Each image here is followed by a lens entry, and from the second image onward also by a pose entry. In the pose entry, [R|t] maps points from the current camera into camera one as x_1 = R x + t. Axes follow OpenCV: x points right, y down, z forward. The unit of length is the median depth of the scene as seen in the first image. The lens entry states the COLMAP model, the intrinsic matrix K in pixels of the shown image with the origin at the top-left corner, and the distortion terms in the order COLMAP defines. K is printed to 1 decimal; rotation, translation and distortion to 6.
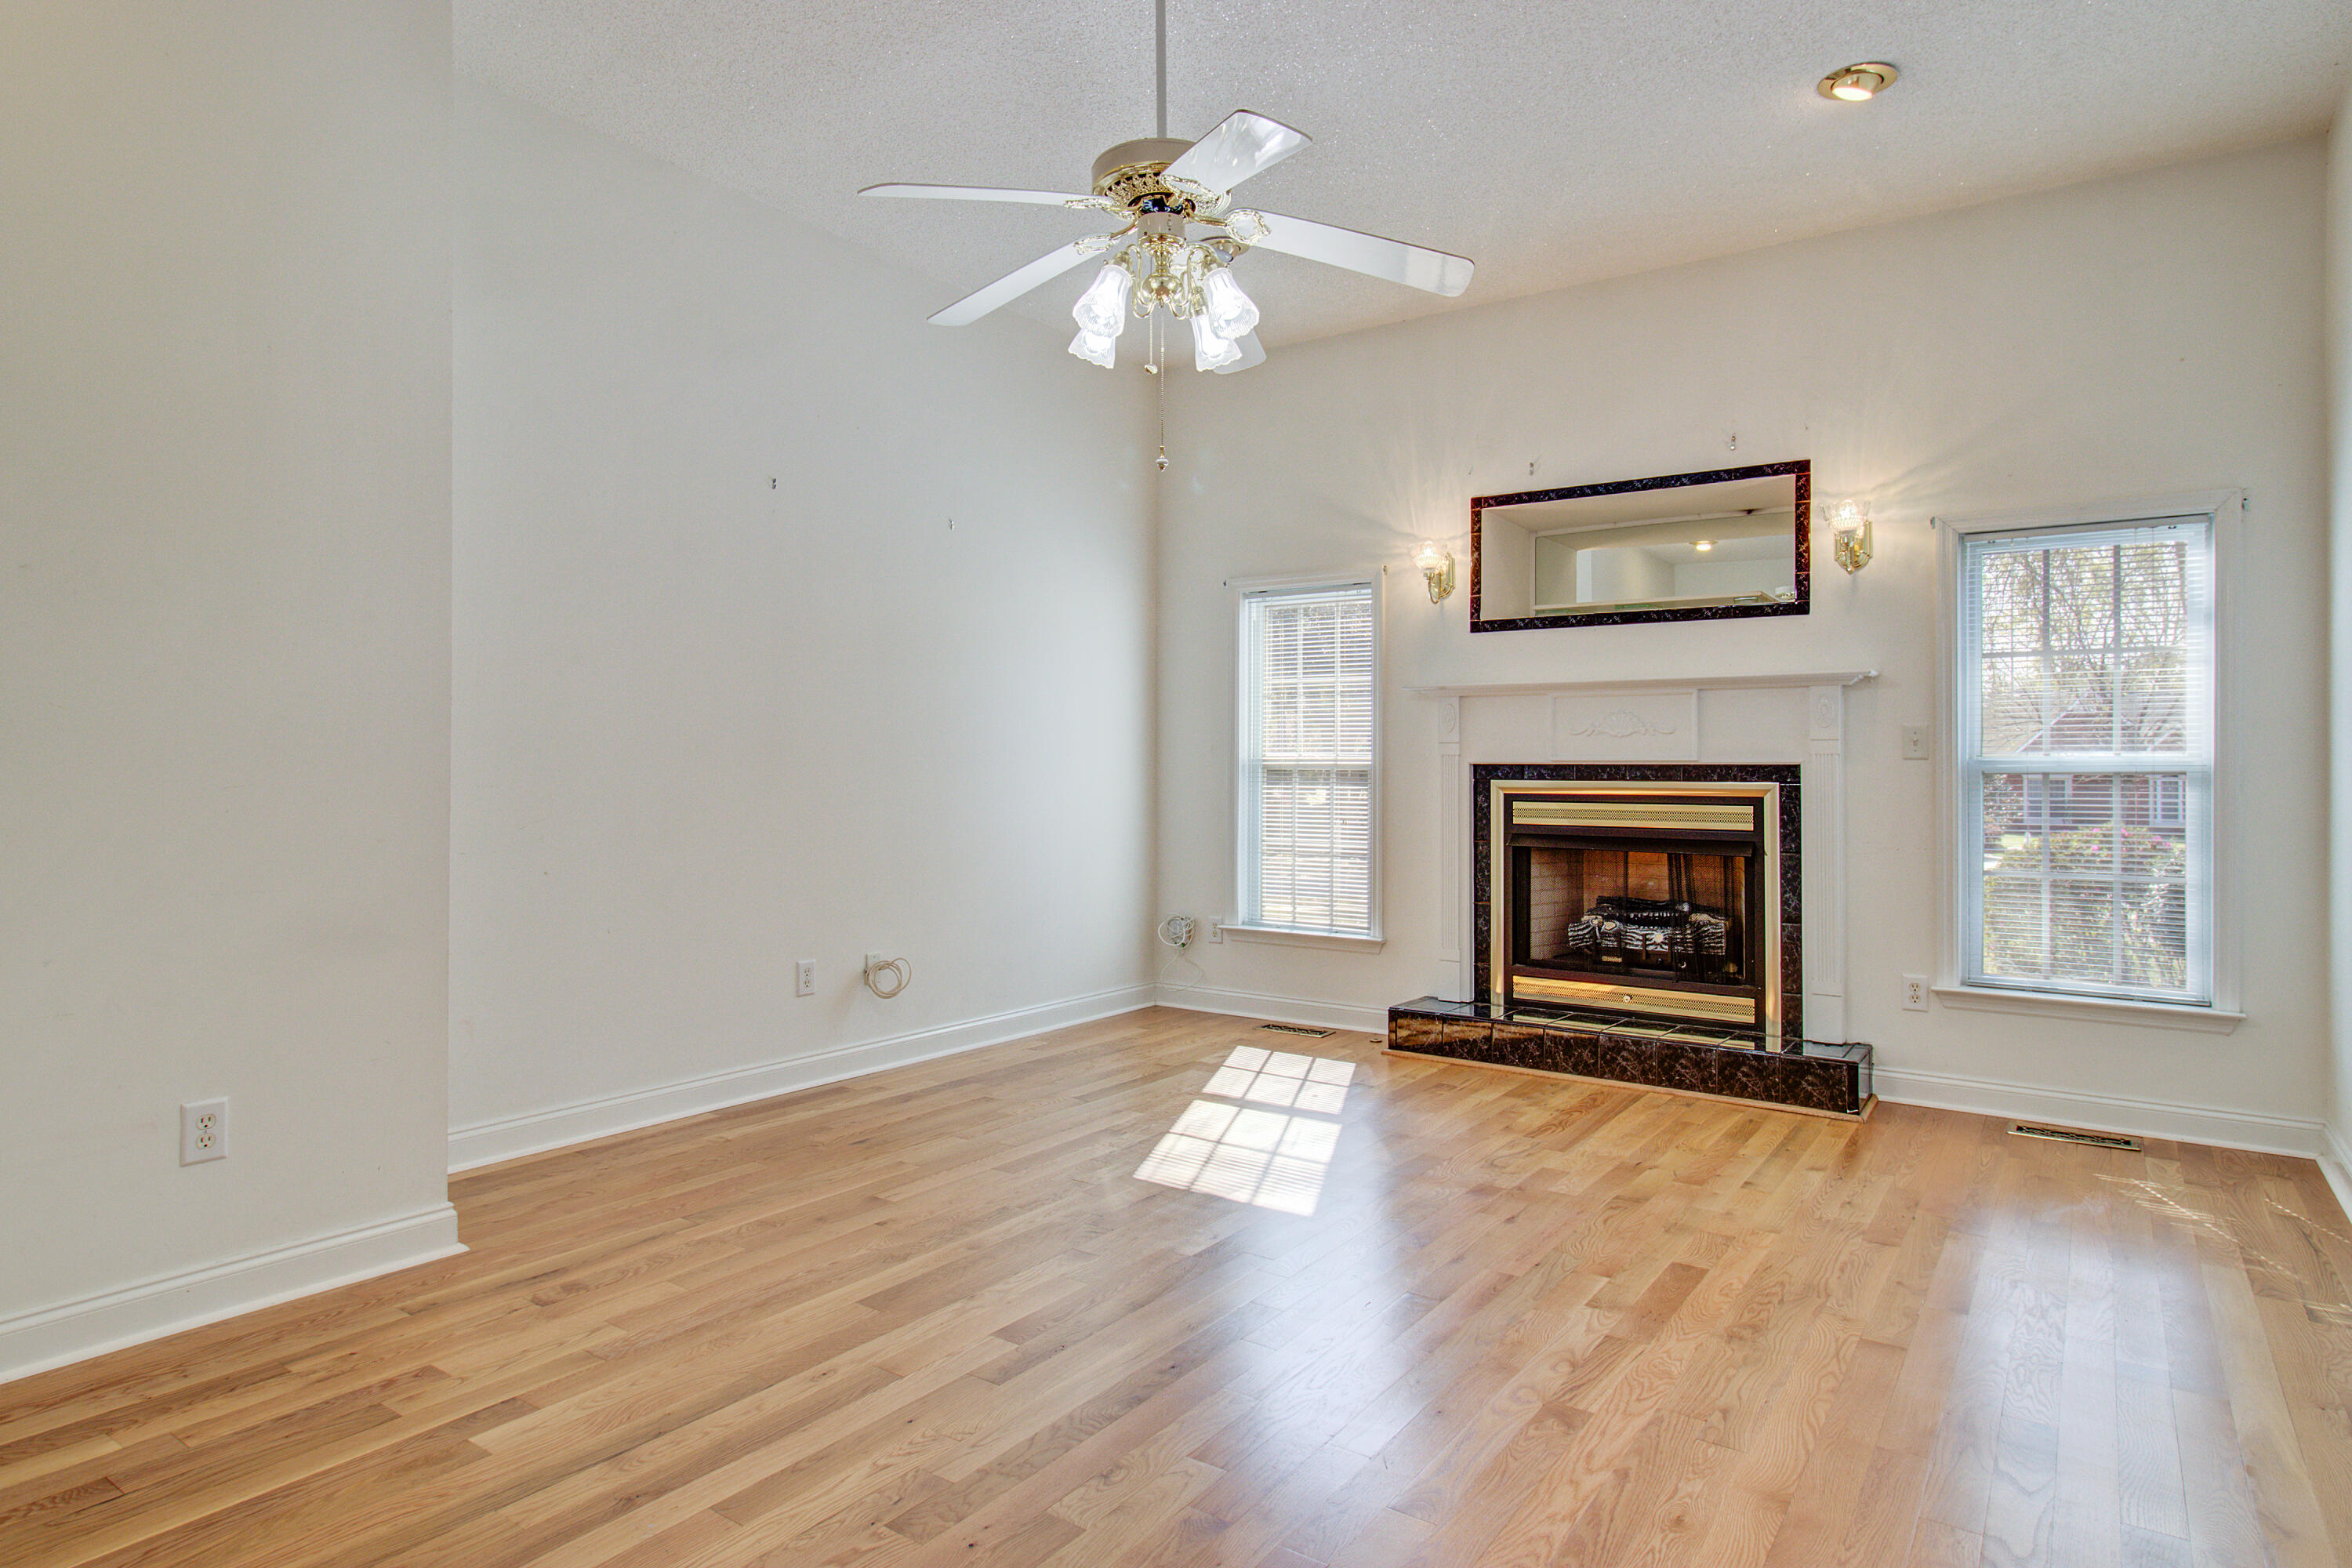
lens RADIAL K [[1313.0, 0, 1176.0], [0, 1313.0, 784.0], [0, 0, 1]] dist [-0.006565, -0.000034]
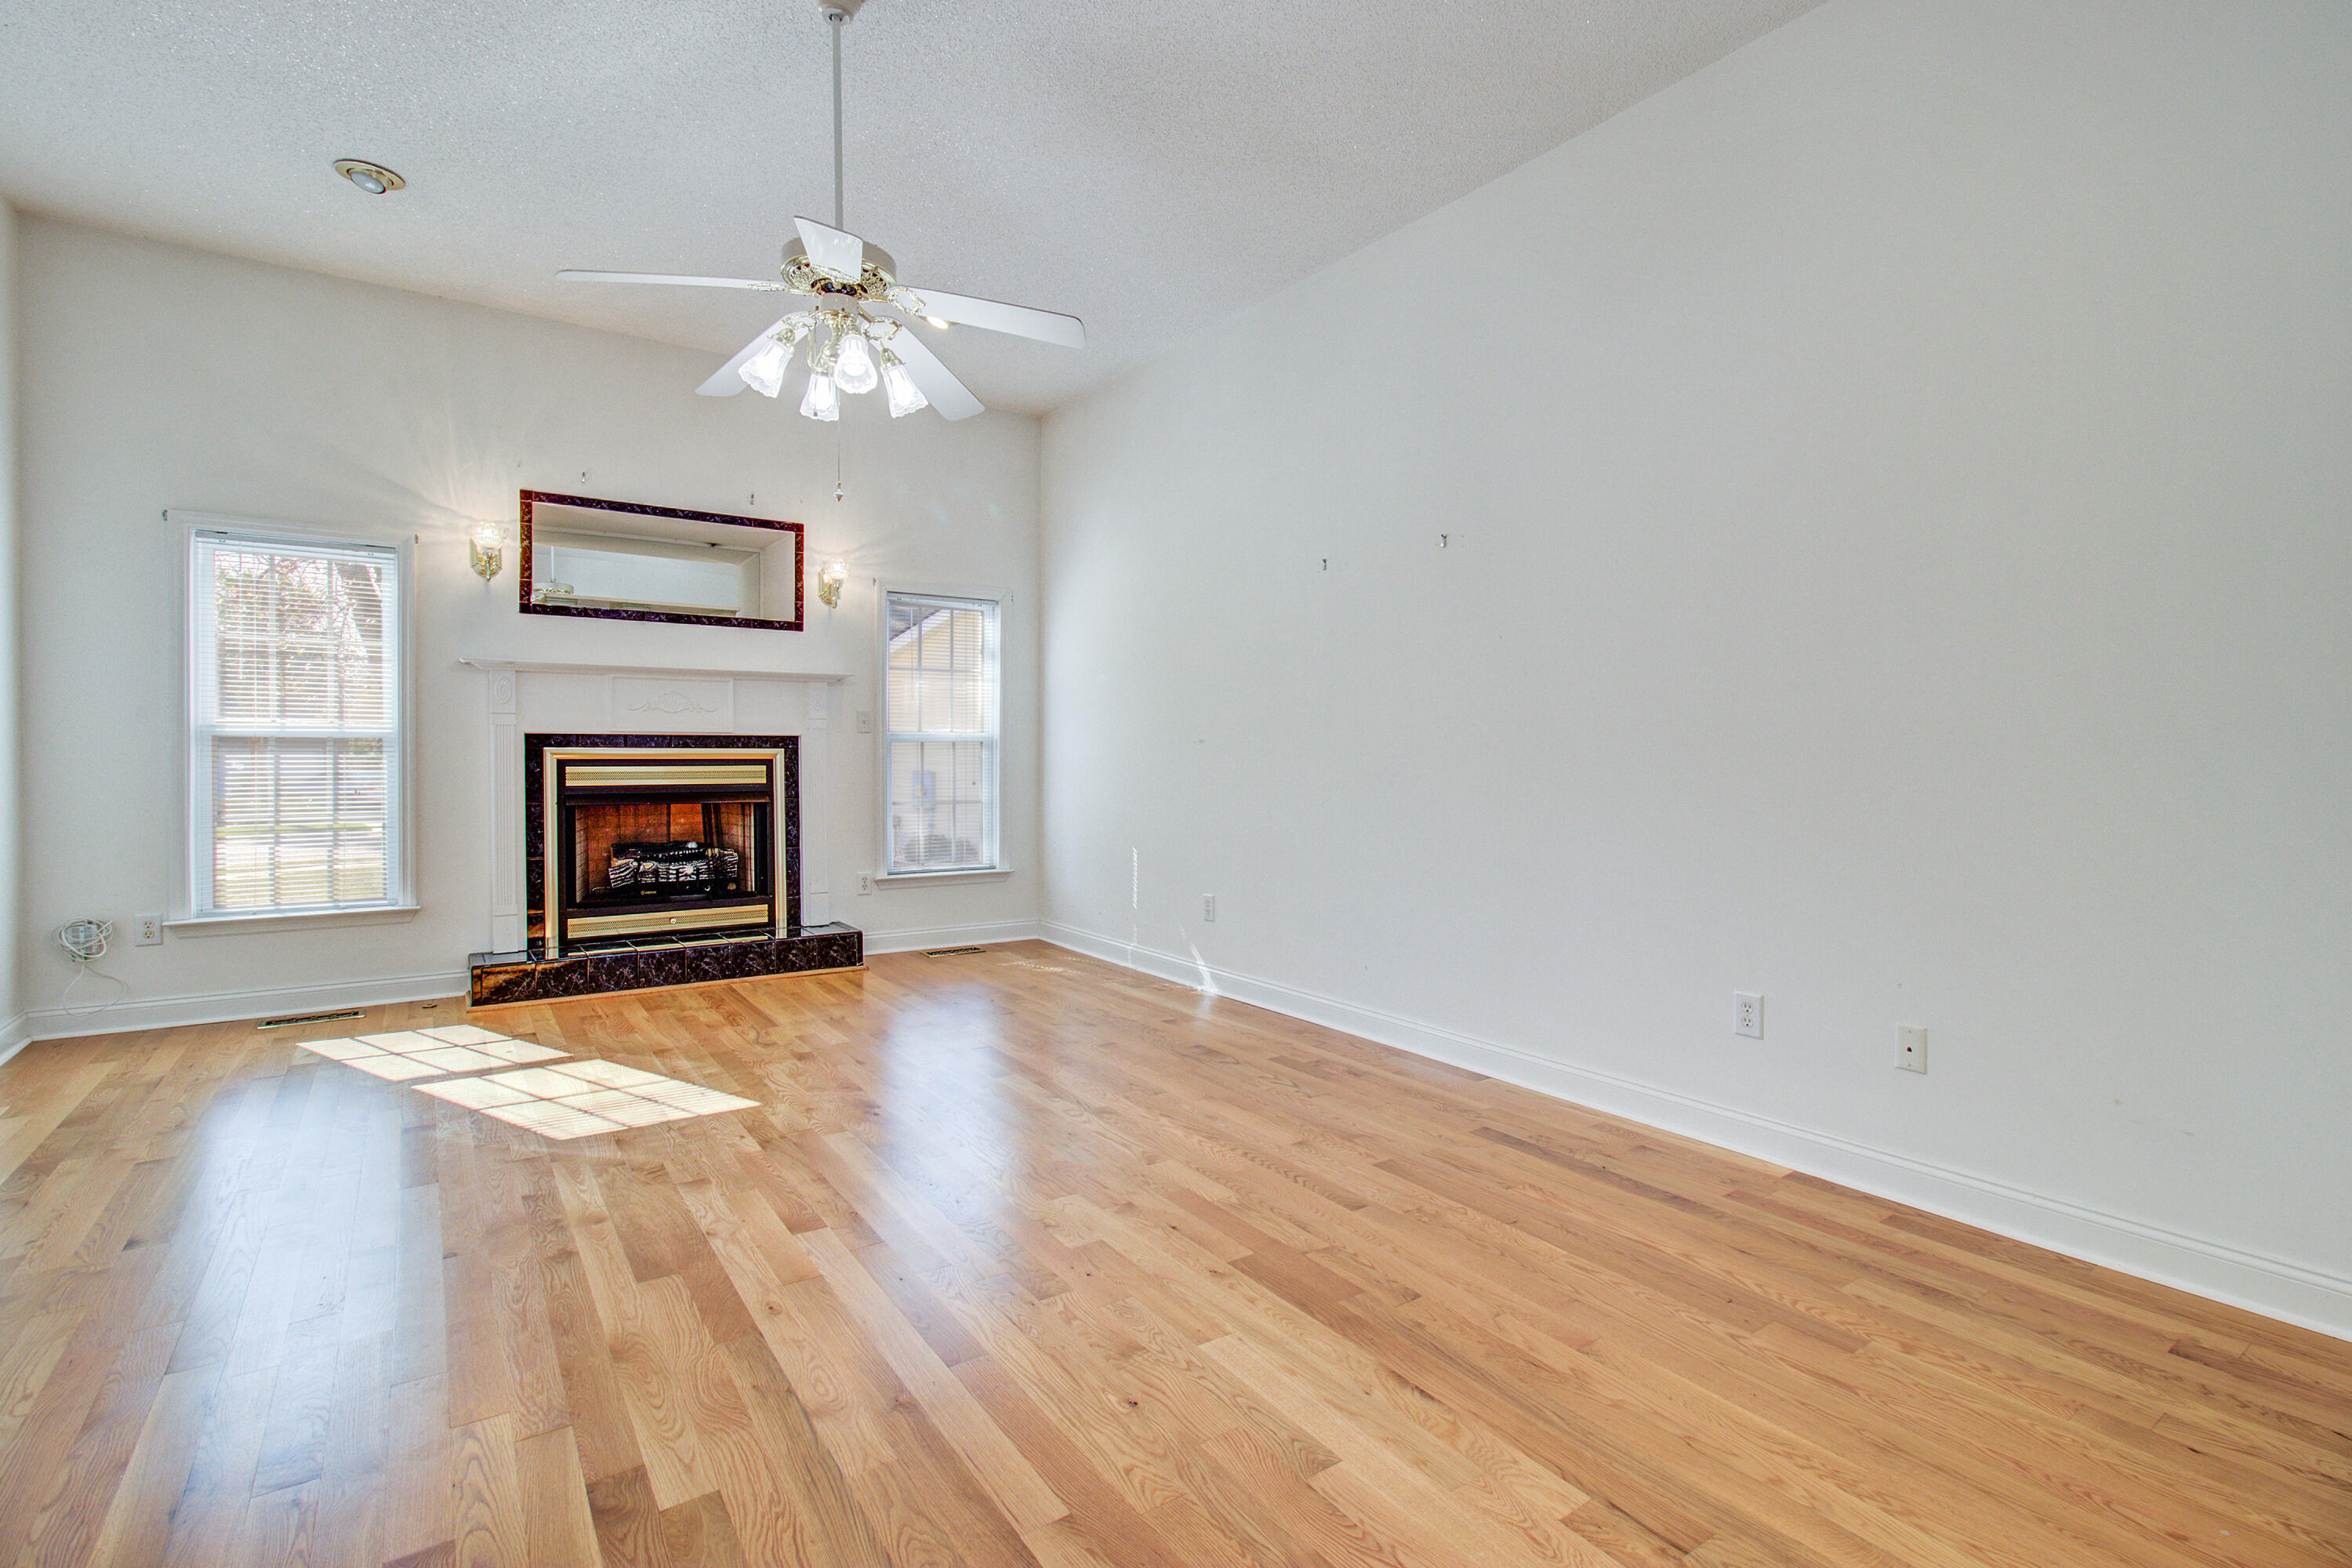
lens RADIAL K [[1105.8, 0, 1176.7], [0, 1105.8, 762.6], [0, 0, 1]] dist [-0.002257, 0.000018]
pose [[0.343133, -0.019095, 0.939093, -0.506092], [0.003734, 0.999813, 0.018965, -0.006862], [-0.939280, -0.003001, 0.343140, 0.191230]]
